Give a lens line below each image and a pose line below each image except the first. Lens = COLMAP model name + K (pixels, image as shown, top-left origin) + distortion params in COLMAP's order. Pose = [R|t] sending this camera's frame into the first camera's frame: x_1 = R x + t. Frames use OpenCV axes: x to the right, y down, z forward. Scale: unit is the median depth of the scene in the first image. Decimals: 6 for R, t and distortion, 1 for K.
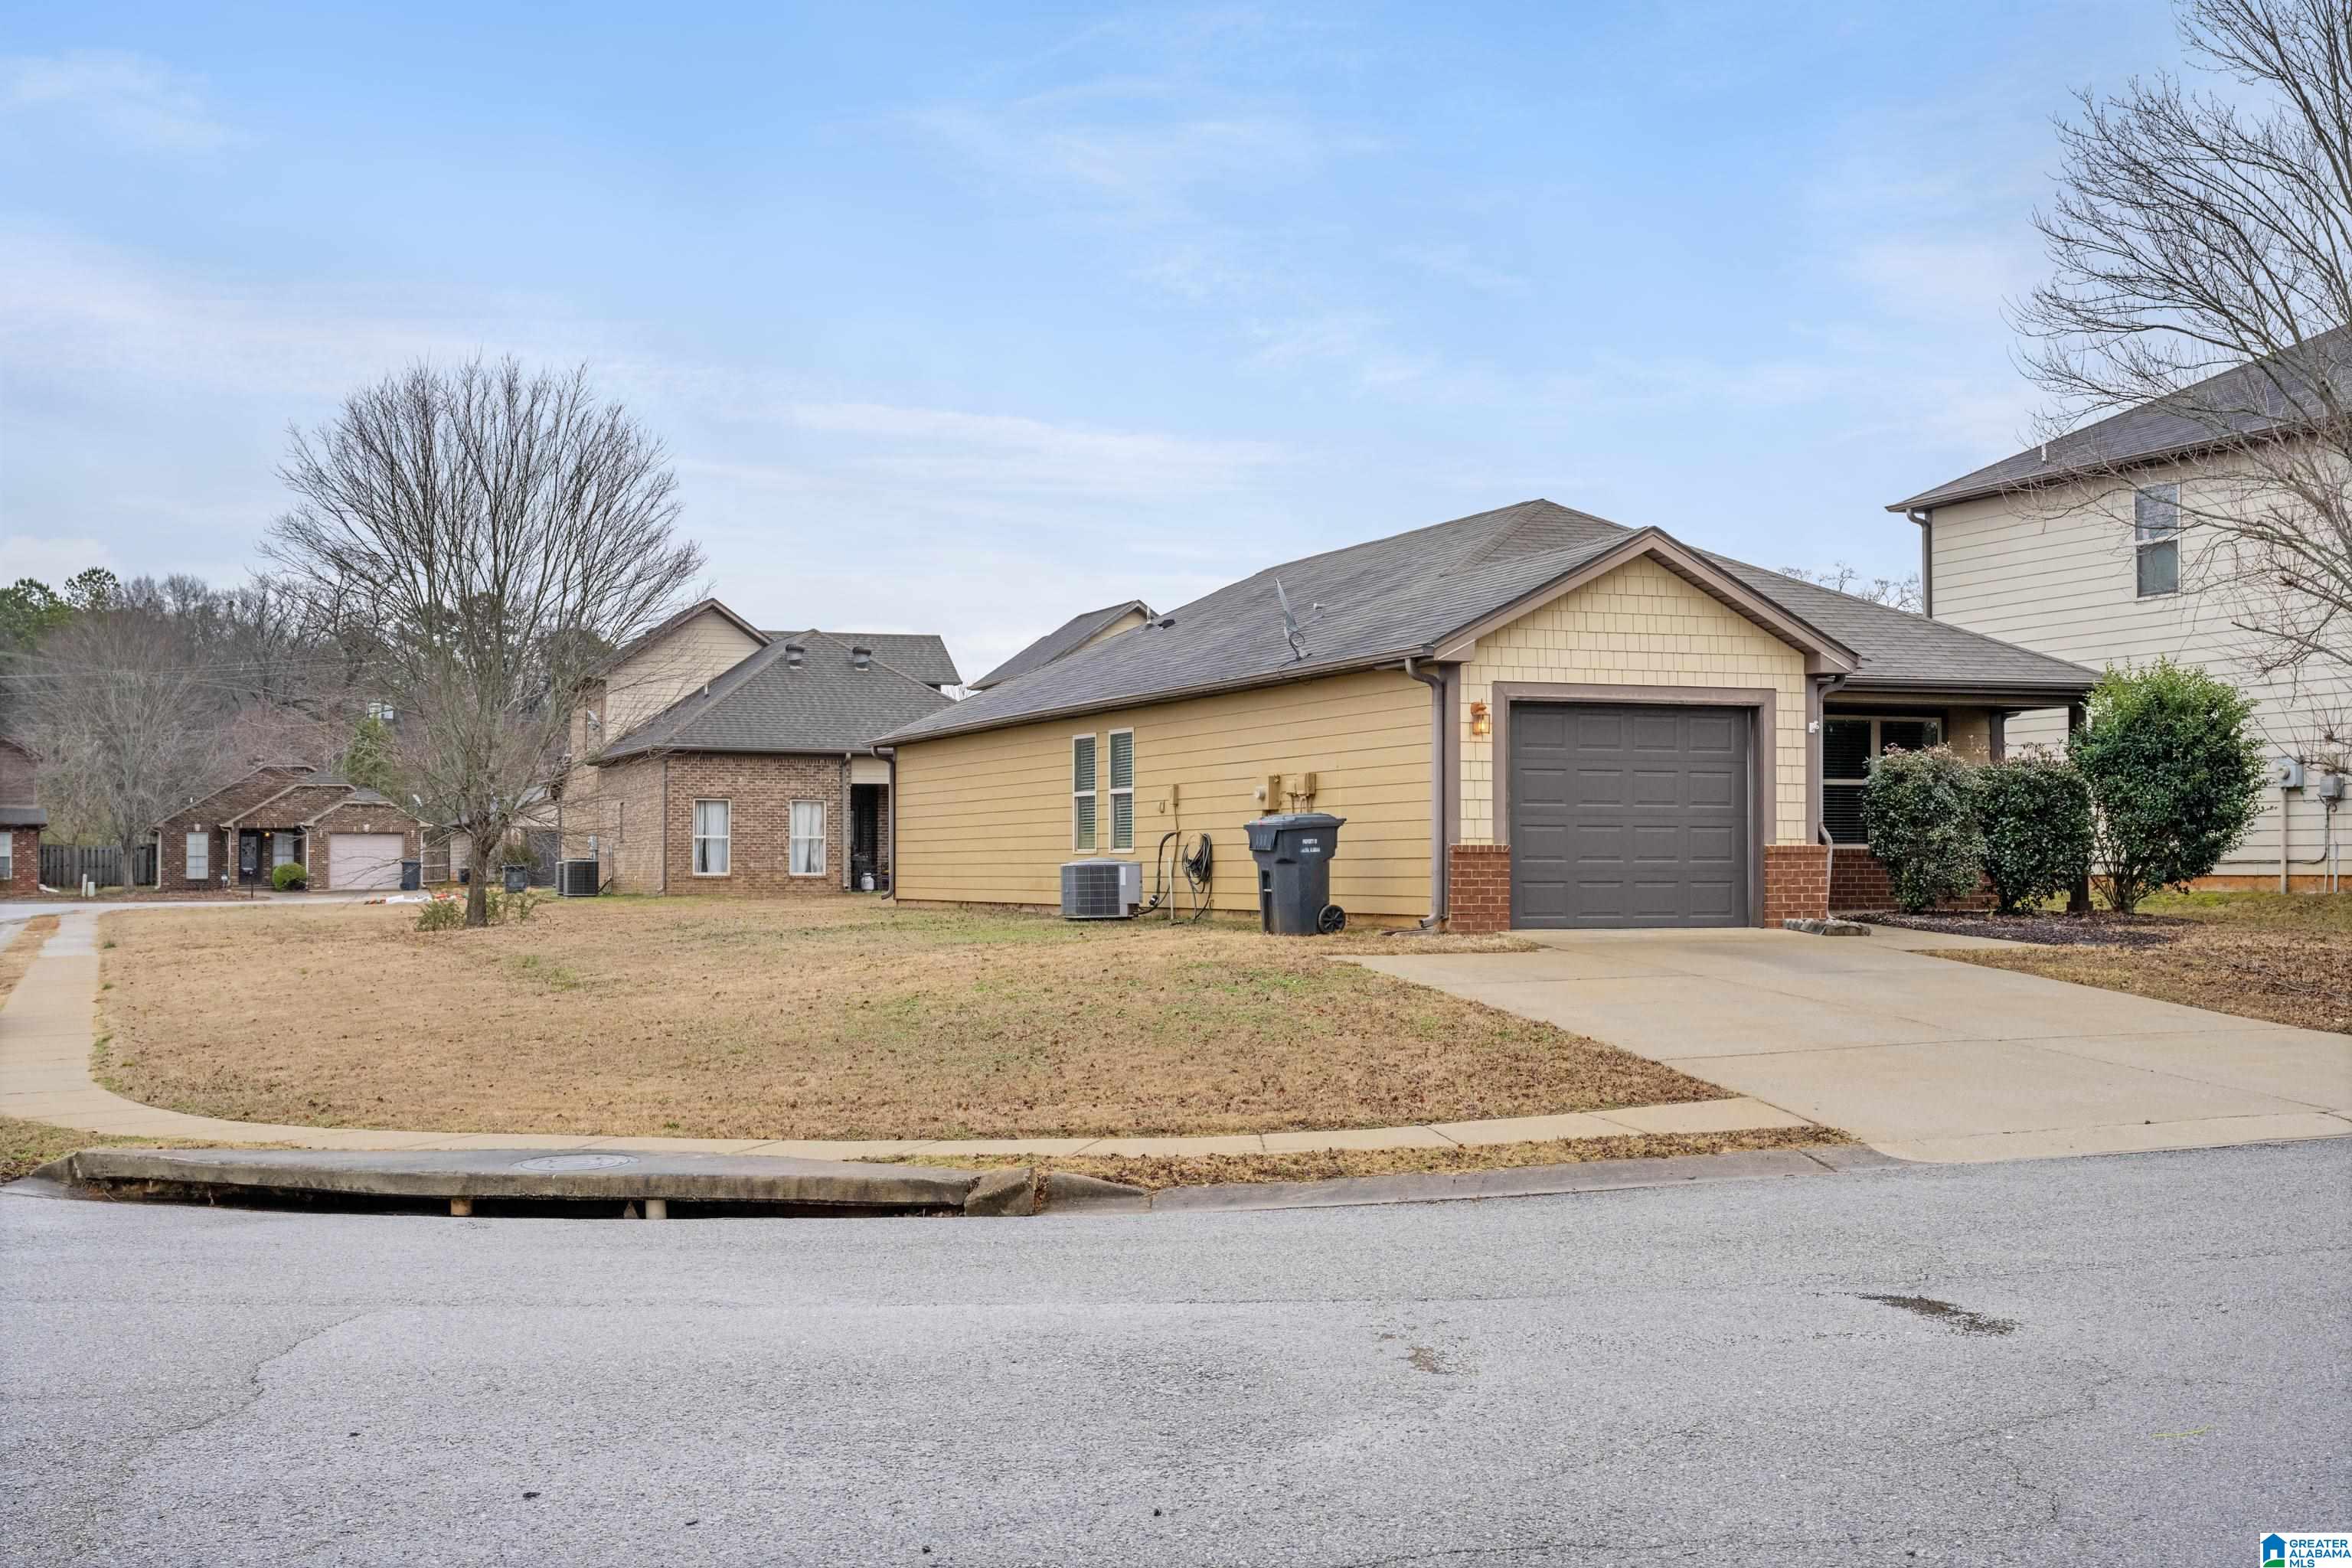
lens RADIAL K [[2731.1, 0, 1178.2], [0, 2731.1, 788.1], [0, 0, 1]] dist [-0.014828, 0.000000]
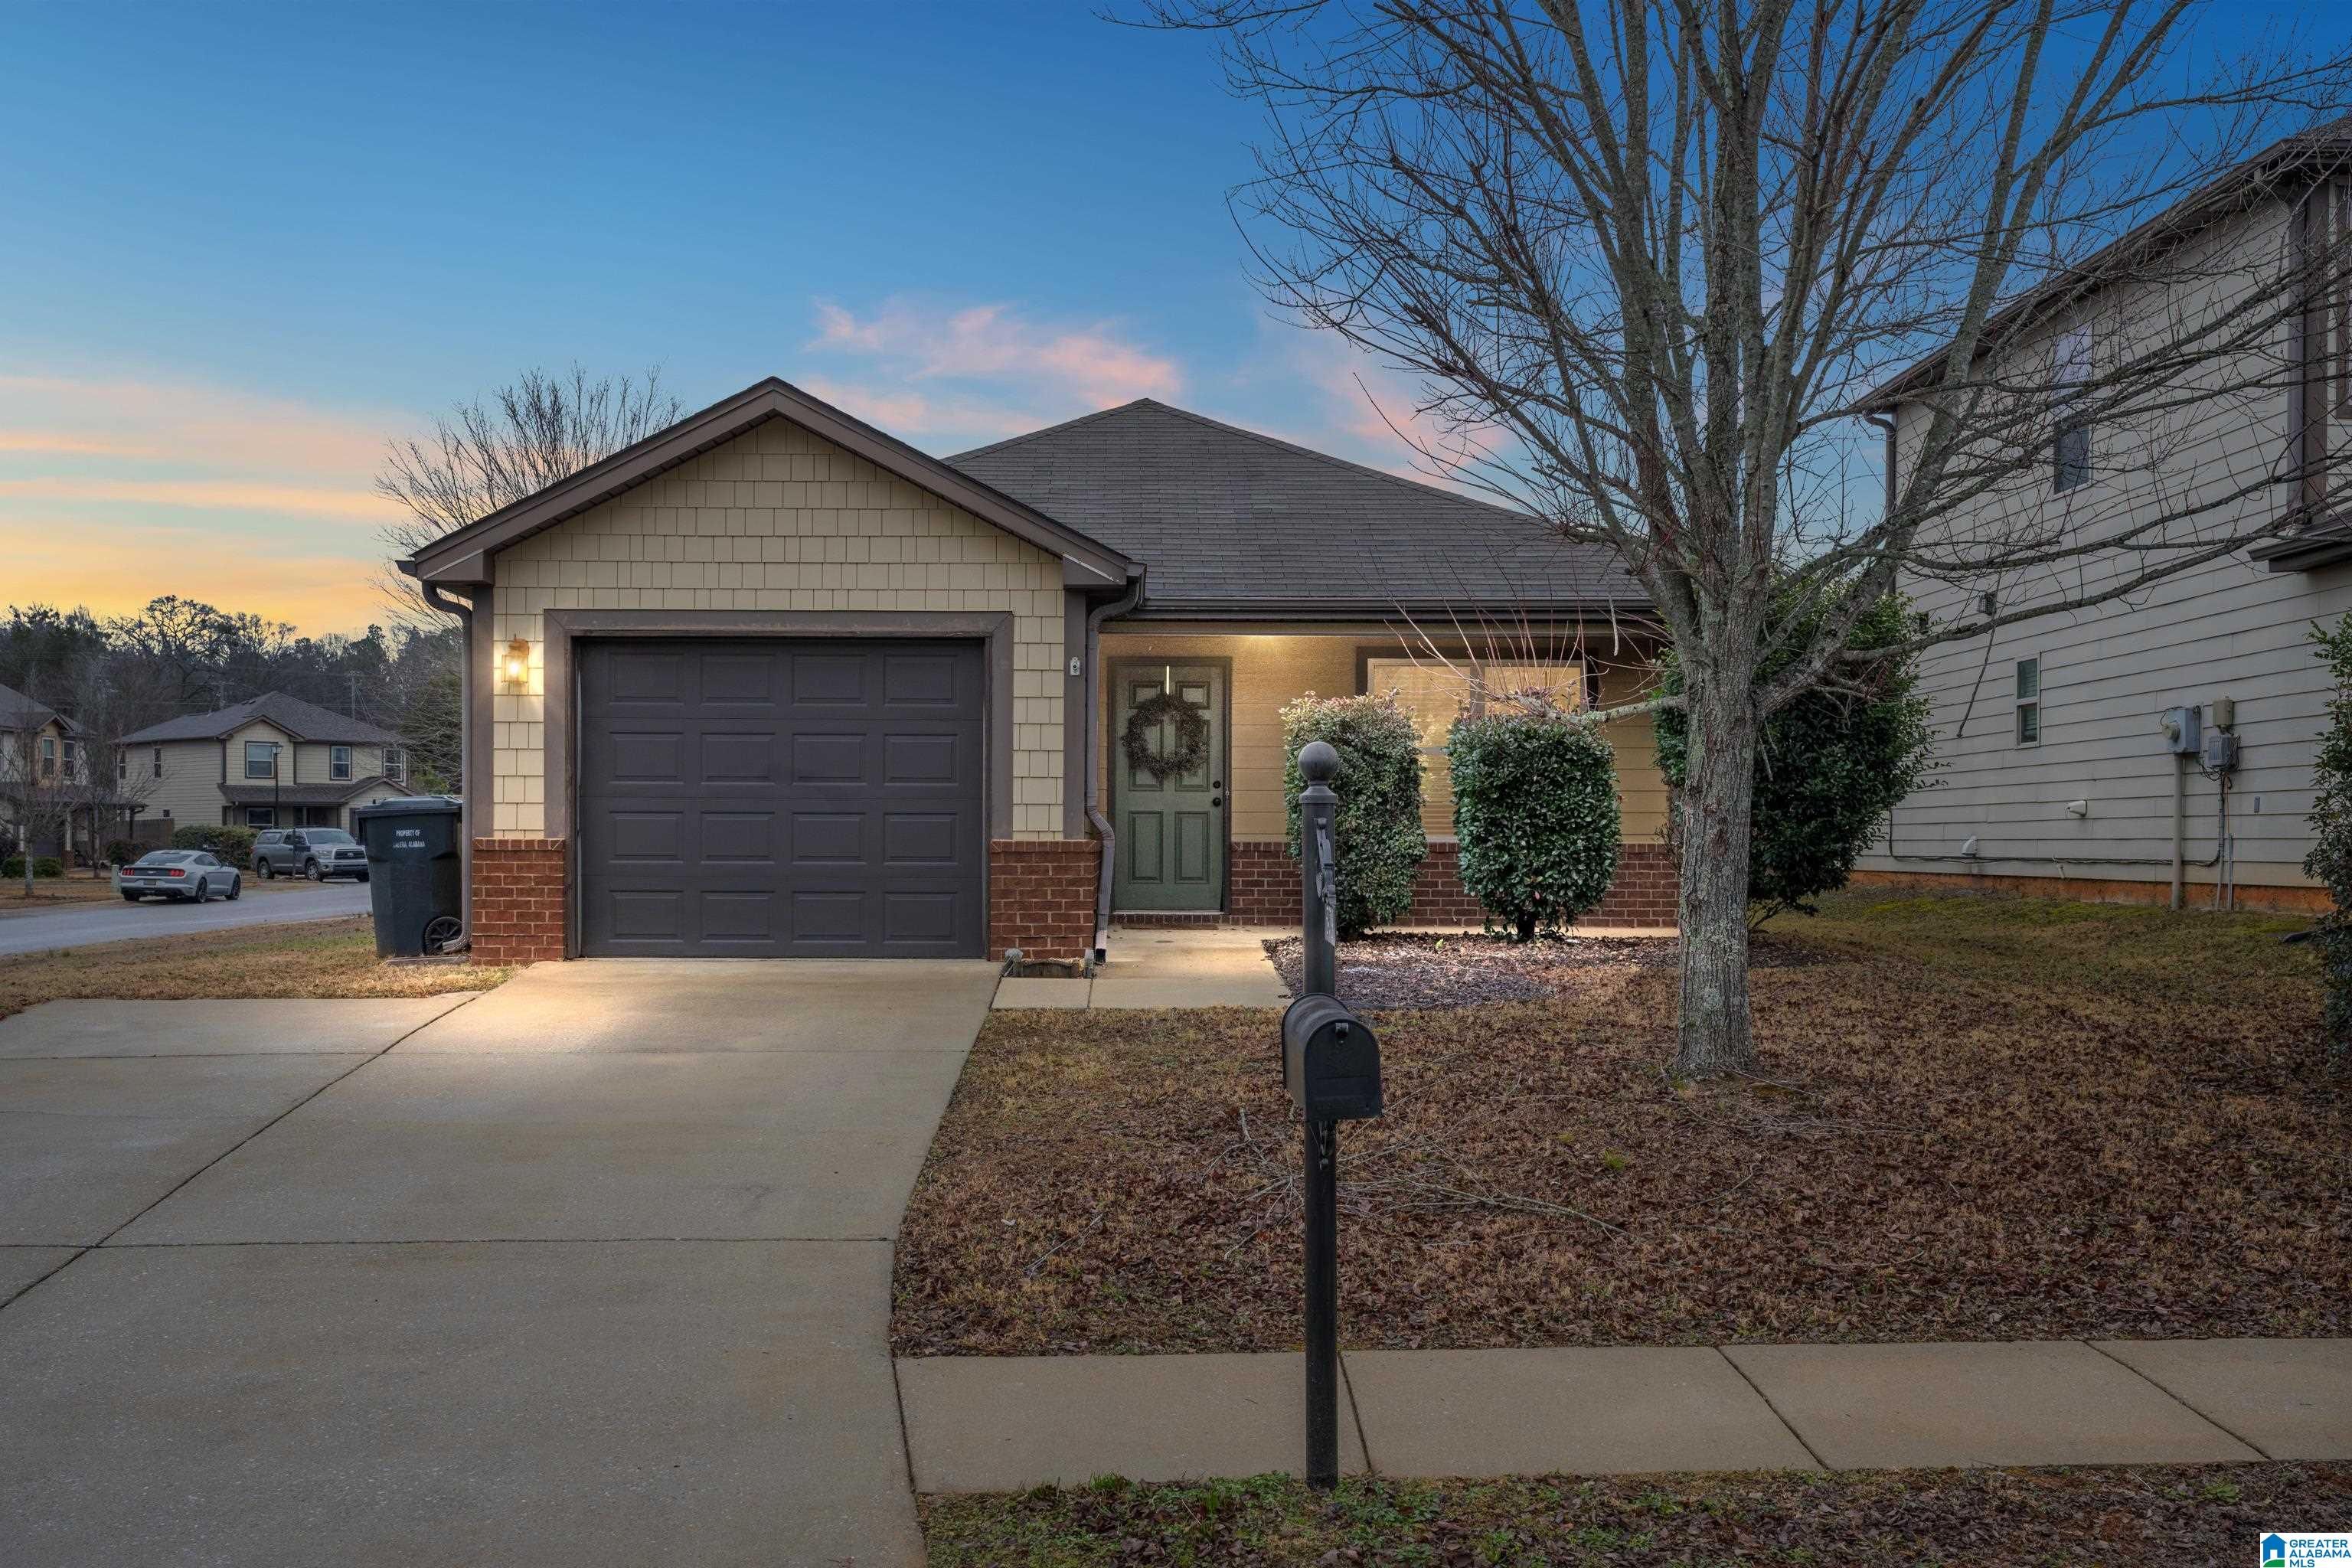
lens RADIAL K [[2190.9, 0, 1161.1], [0, 2190.9, 792.4], [0, 0, 1]] dist [-0.013622, 0.000000]
pose [[0.937696, -0.003712, -0.347438, 0.446557], [0.006091, 0.999965, 0.005753, 0.006015], [0.347404, -0.007511, 0.937685, 0.500395]]
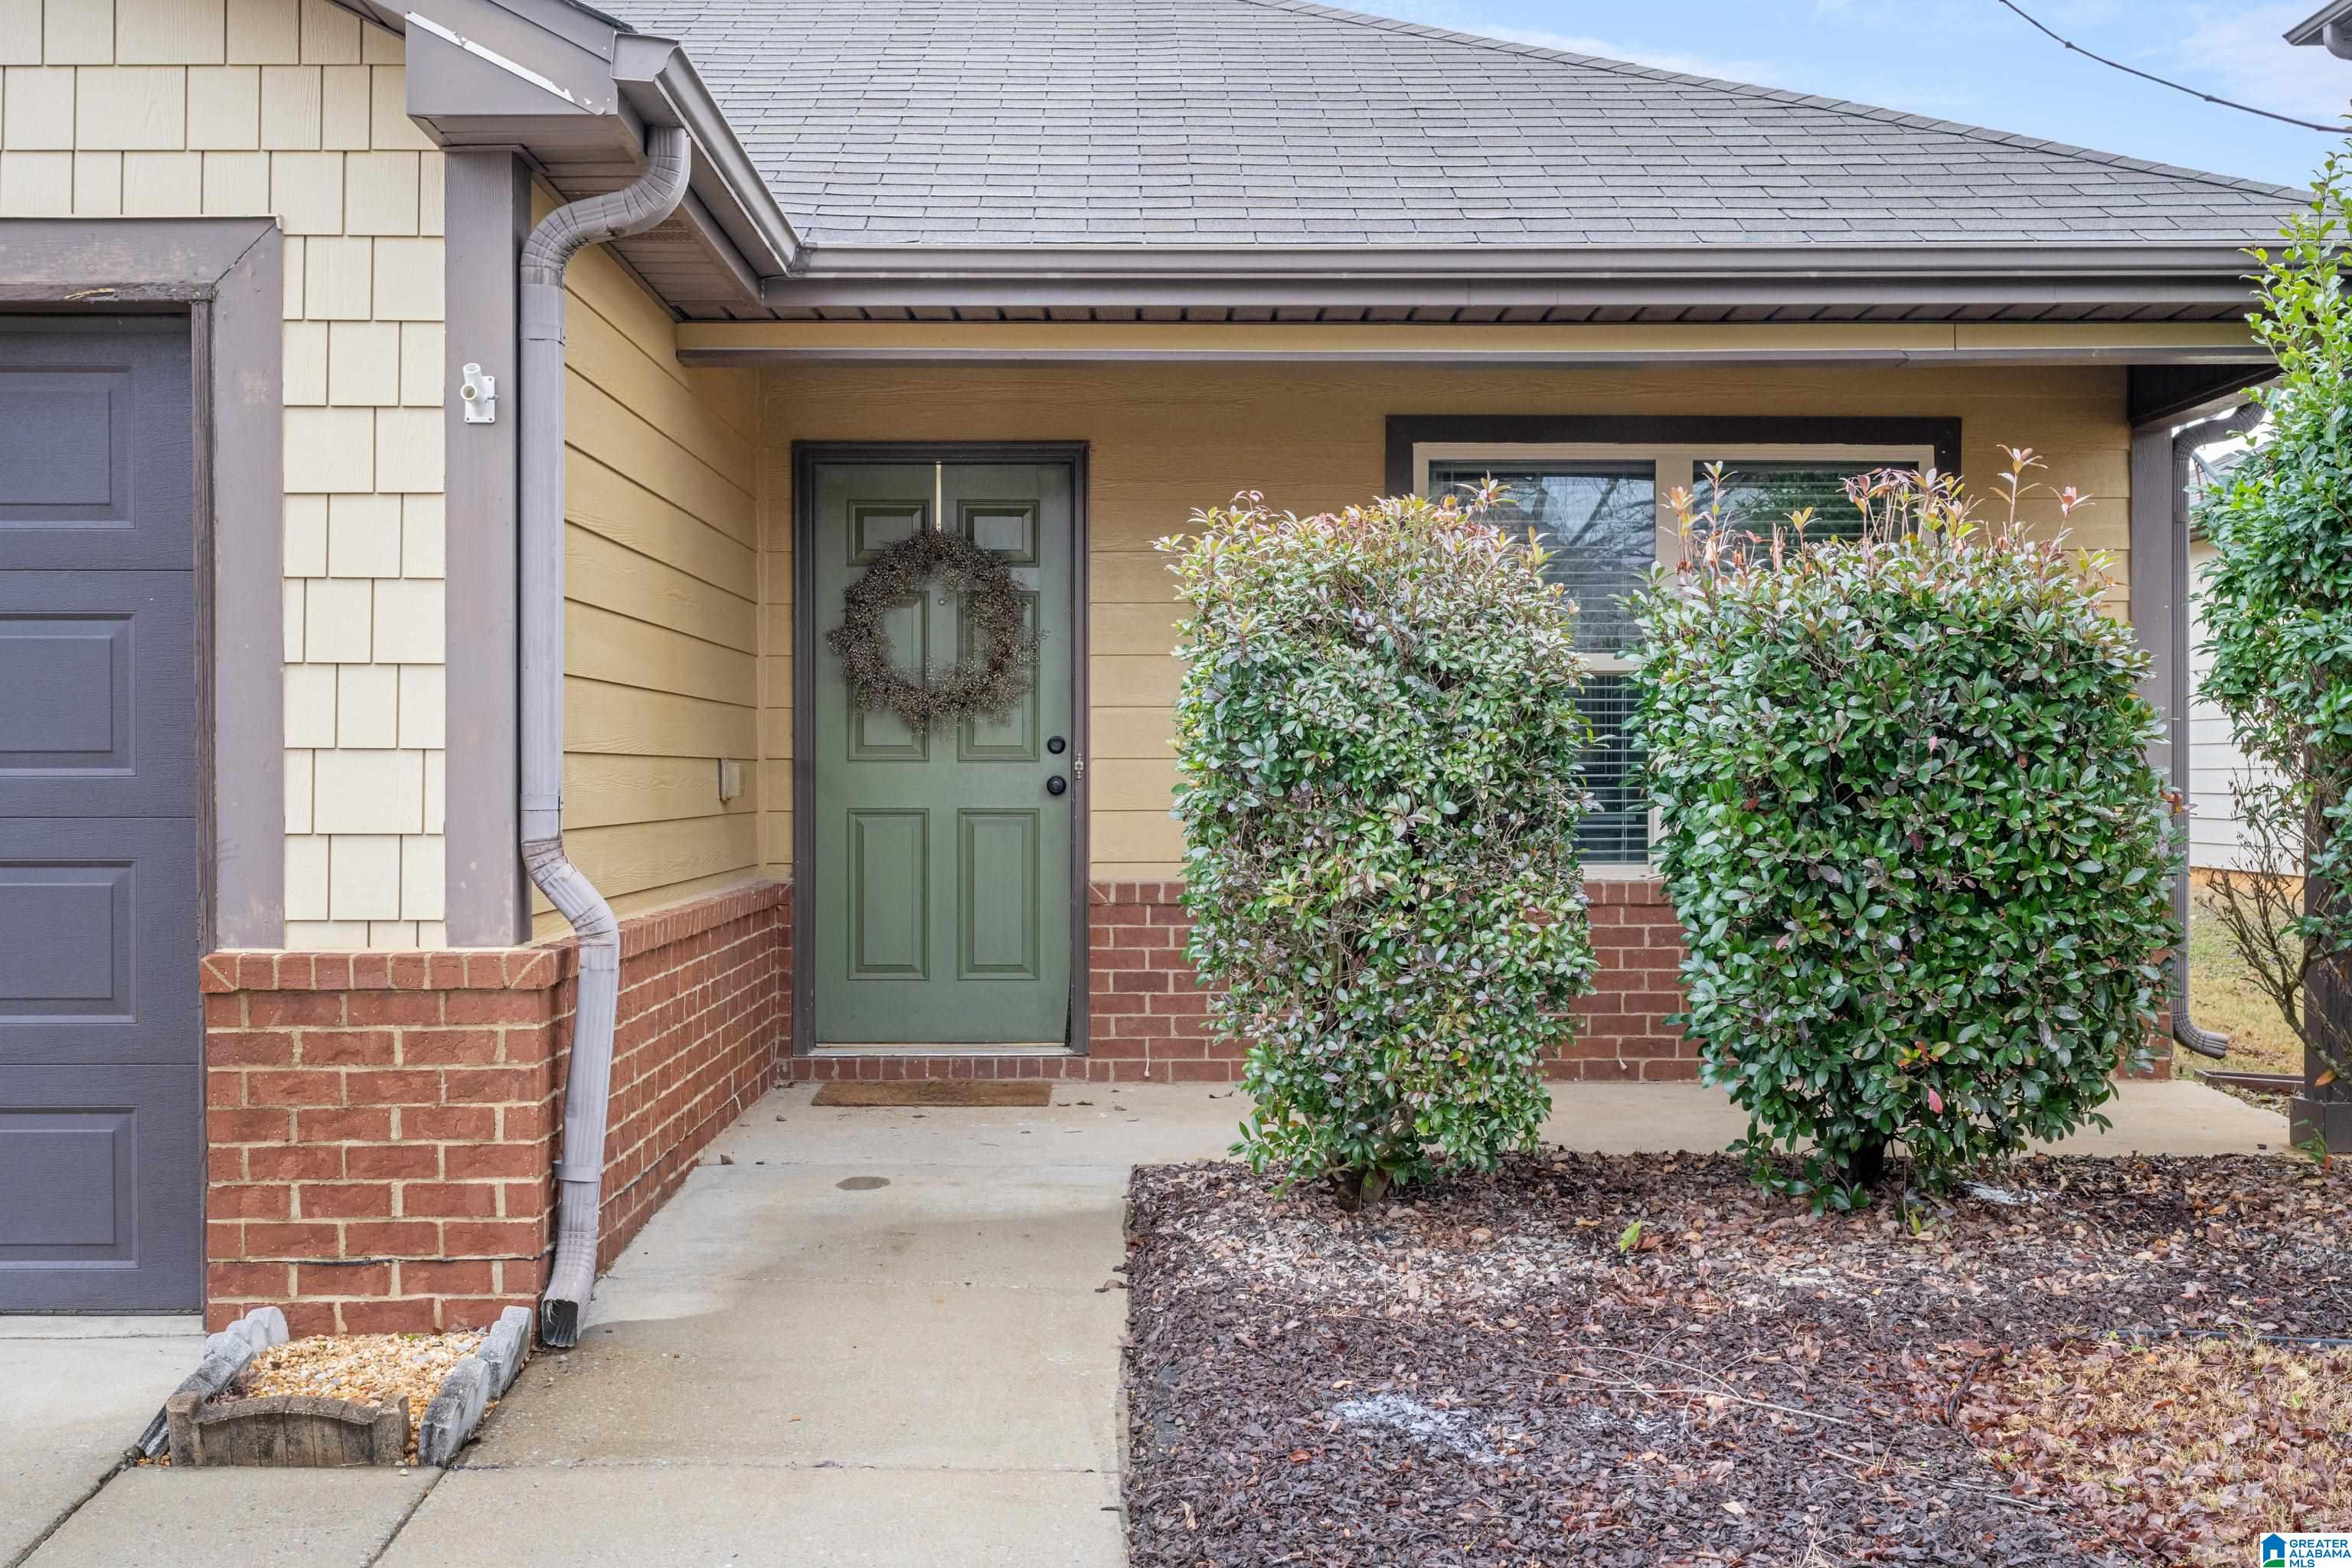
lens RADIAL K [[2625.8, 0, 1181.5], [0, 2625.8, 770.9], [0, 0, 1]] dist [0.008731, 0.000000]
pose [[0.940044, -0.001543, -0.341051, 0.357254], [0.010686, 0.999632, 0.024931, 0.002464], [0.340887, -0.027080, 0.939714, 0.833753]]
